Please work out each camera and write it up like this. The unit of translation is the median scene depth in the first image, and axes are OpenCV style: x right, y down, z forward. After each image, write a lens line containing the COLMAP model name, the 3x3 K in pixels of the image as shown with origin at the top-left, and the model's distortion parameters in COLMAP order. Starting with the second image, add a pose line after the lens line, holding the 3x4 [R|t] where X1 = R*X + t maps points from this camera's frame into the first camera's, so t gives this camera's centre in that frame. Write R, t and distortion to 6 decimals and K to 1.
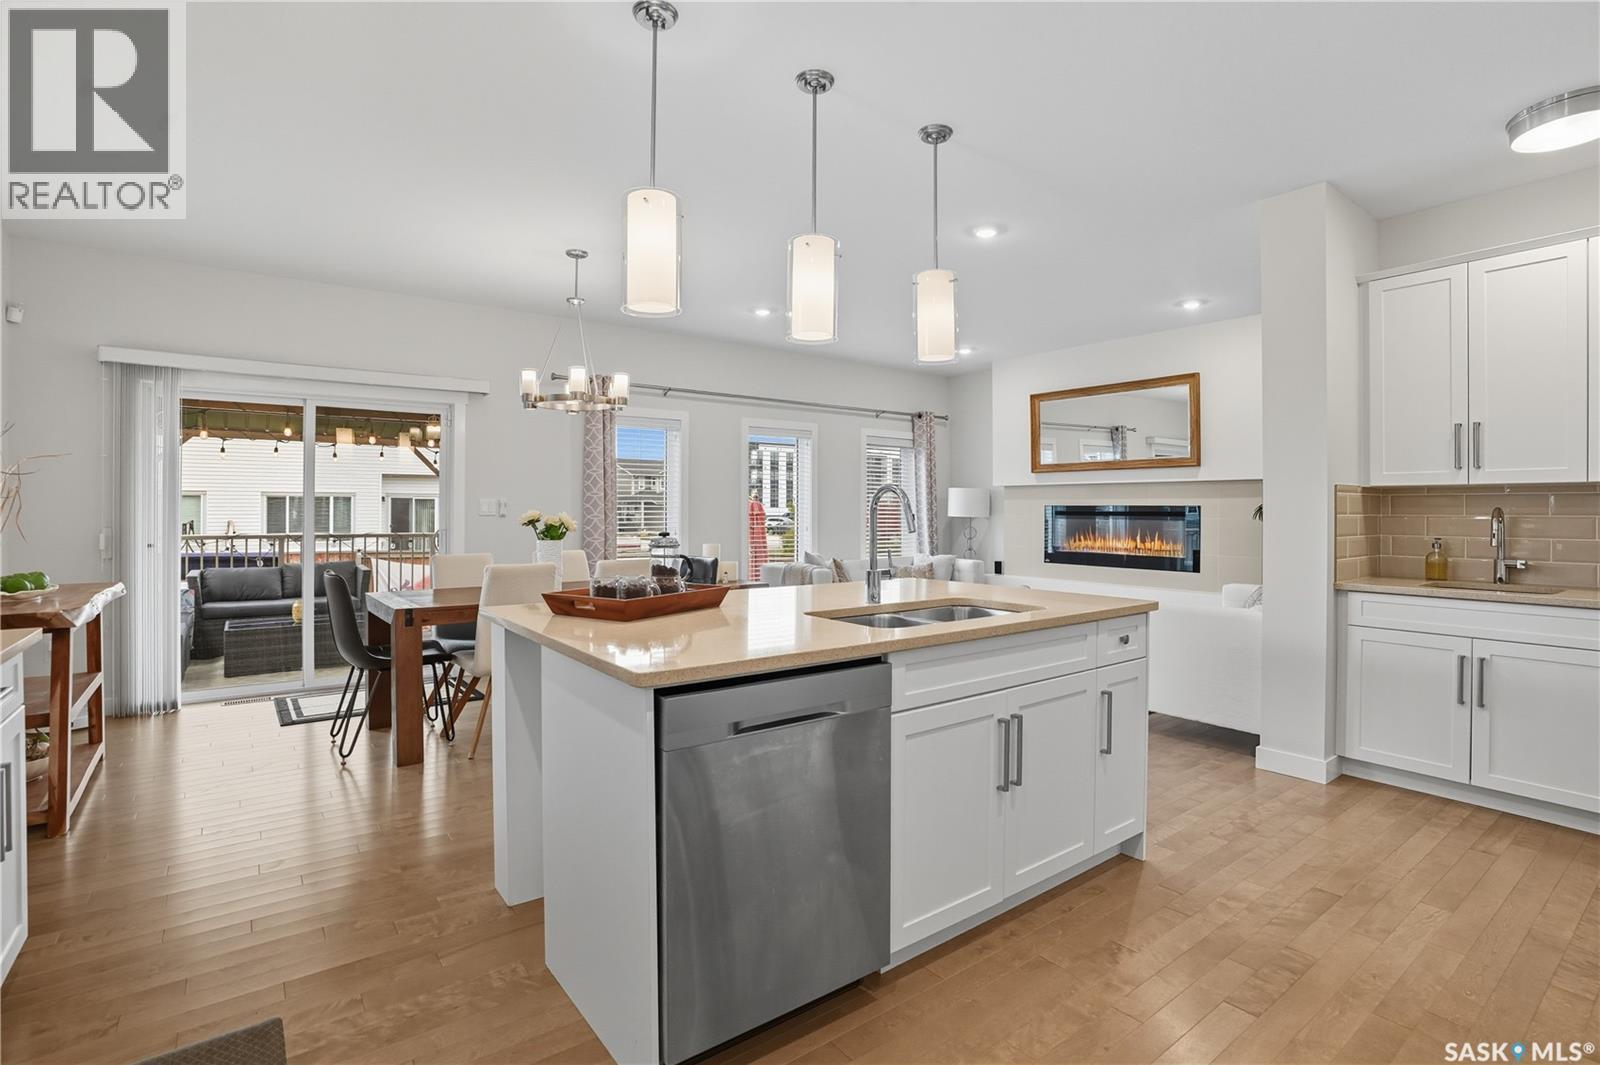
lens RADIAL K [[751.1, 0, 814.9], [0, 751.1, 516.8], [0, 0, 1]] dist [-0.042144, 0.000594]
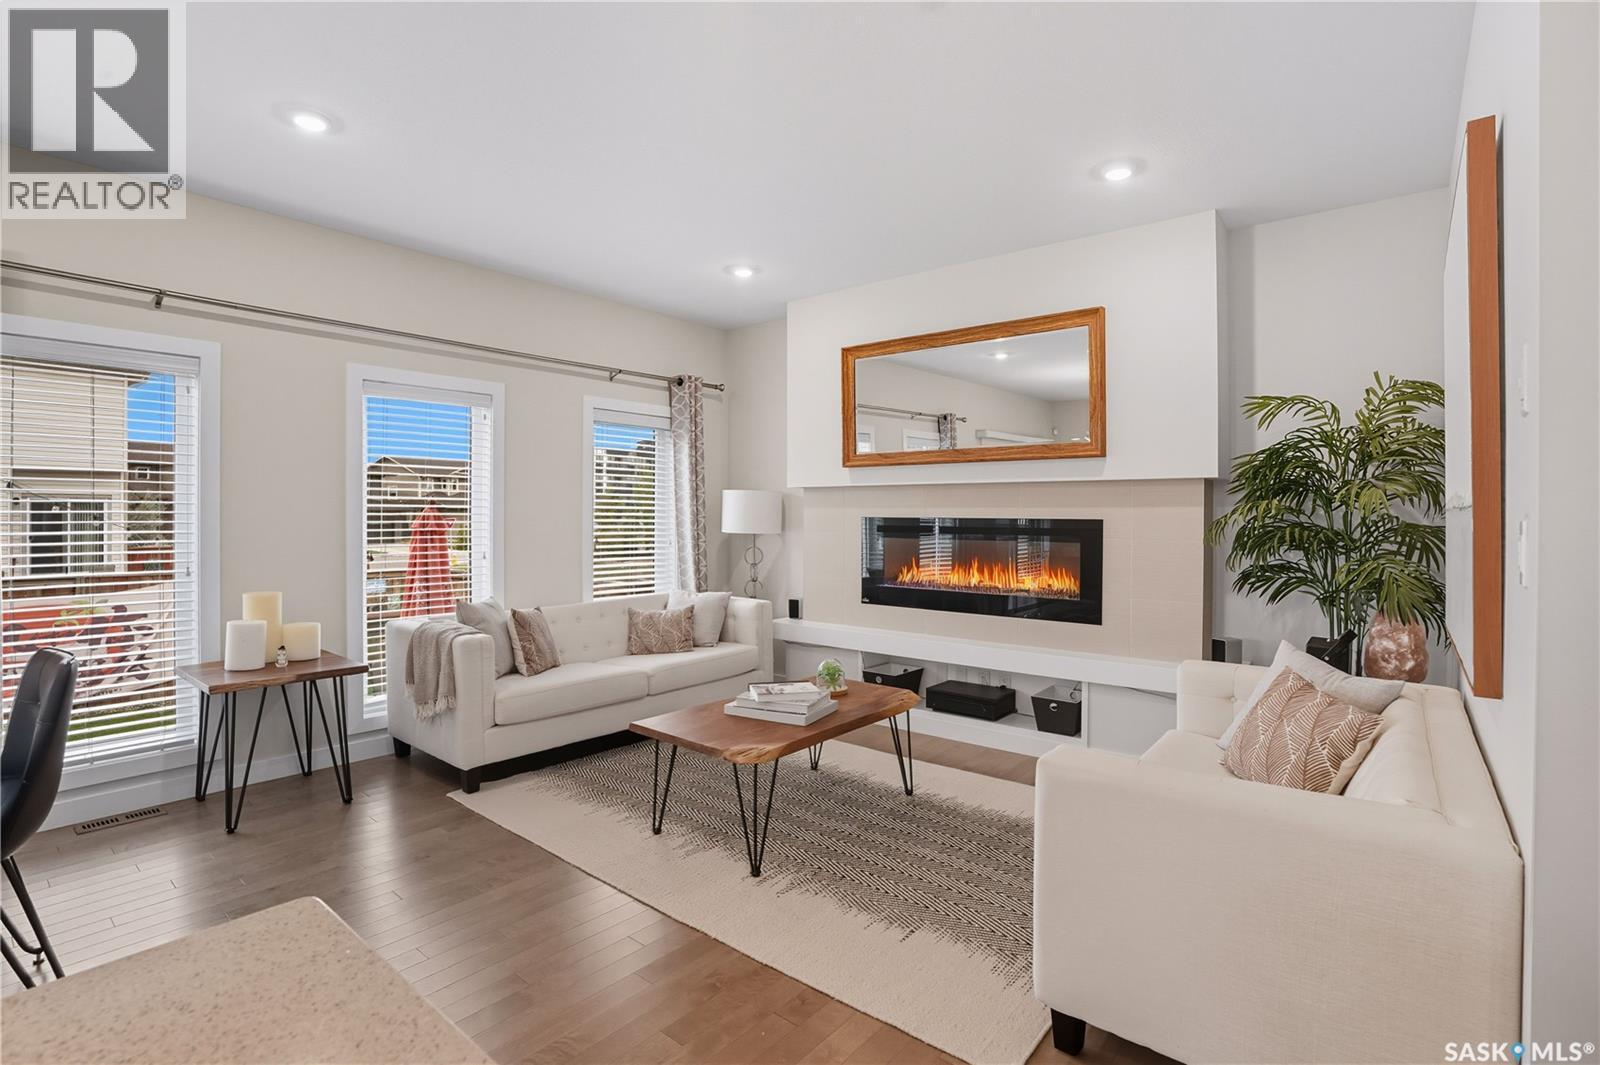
lens RADIAL K [[751.1, 0, 799.0], [0, 751.1, 534.0], [0, 0, 1]] dist [-0.042144, 0.000594]
pose [[0.972793, -0.005363, 0.231615, 0.090529], [0.001688, 0.999870, 0.016062, -0.010021], [-0.231670, -0.015234, 0.972675, 0.335585]]
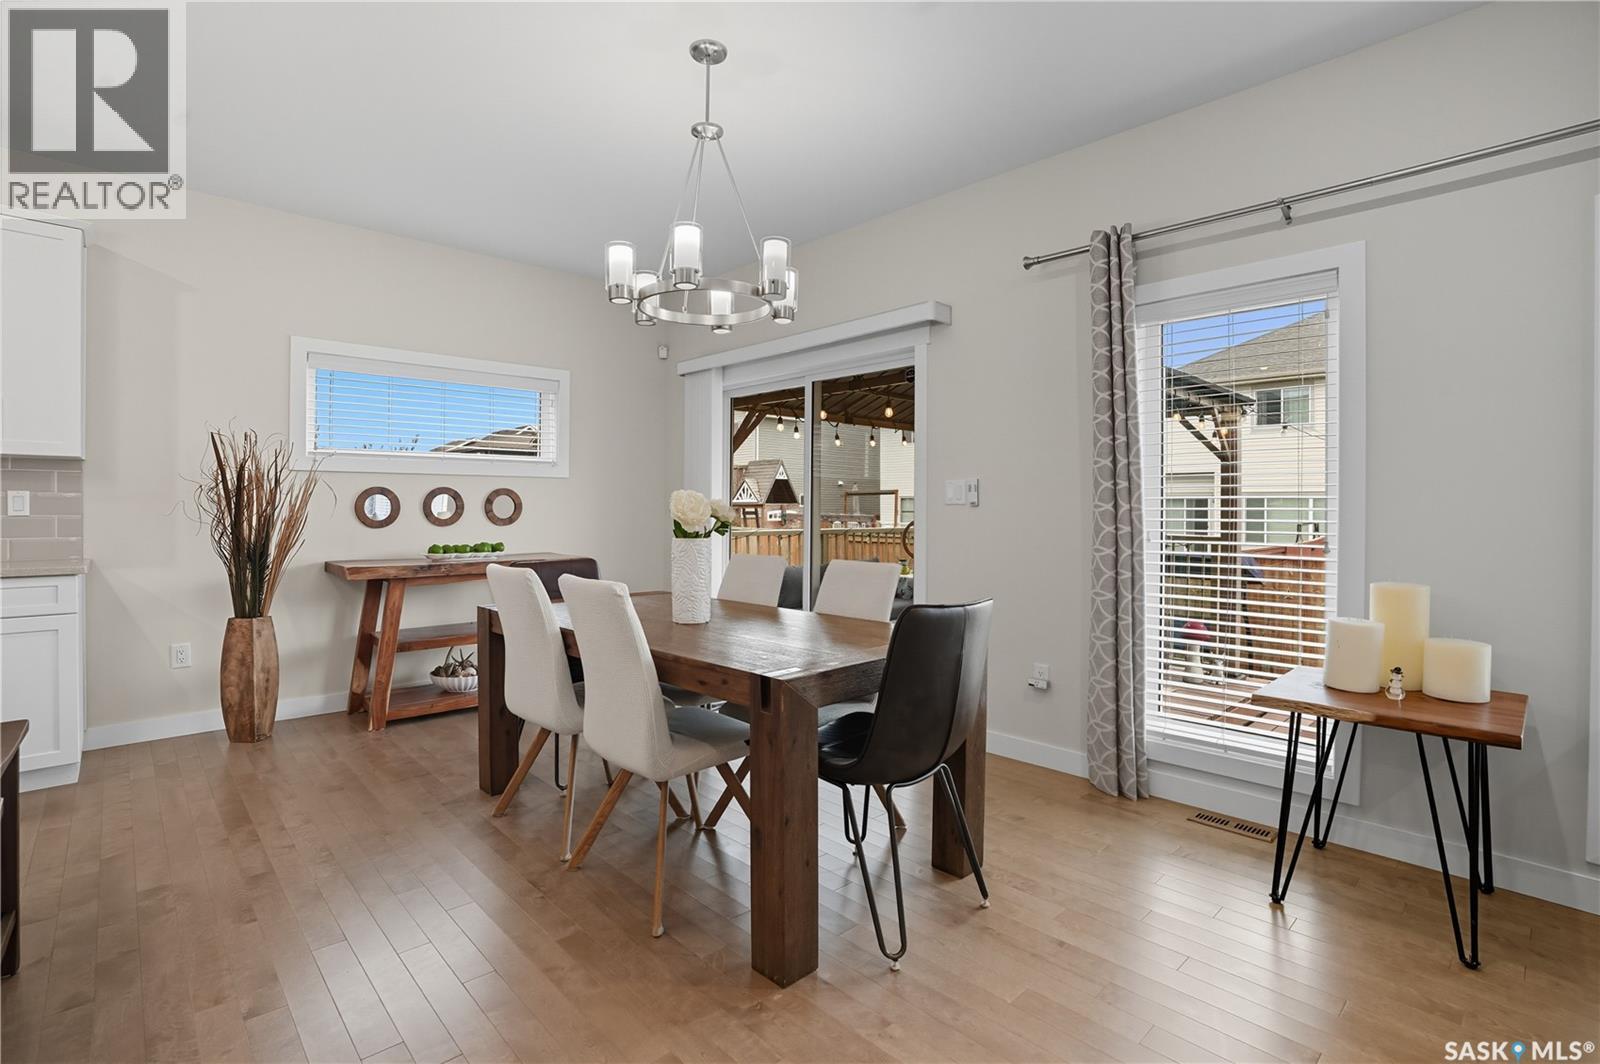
lens RADIAL K [[751.1, 0, 798.5], [0, 751.1, 517.8], [0, 0, 1]] dist [-0.042144, 0.000594]
pose [[0.170117, 0.013752, -0.985328, 0.128356], [0.007013, 0.999860, 0.015166, -0.002879], [0.985399, -0.009490, 0.169997, 0.527182]]
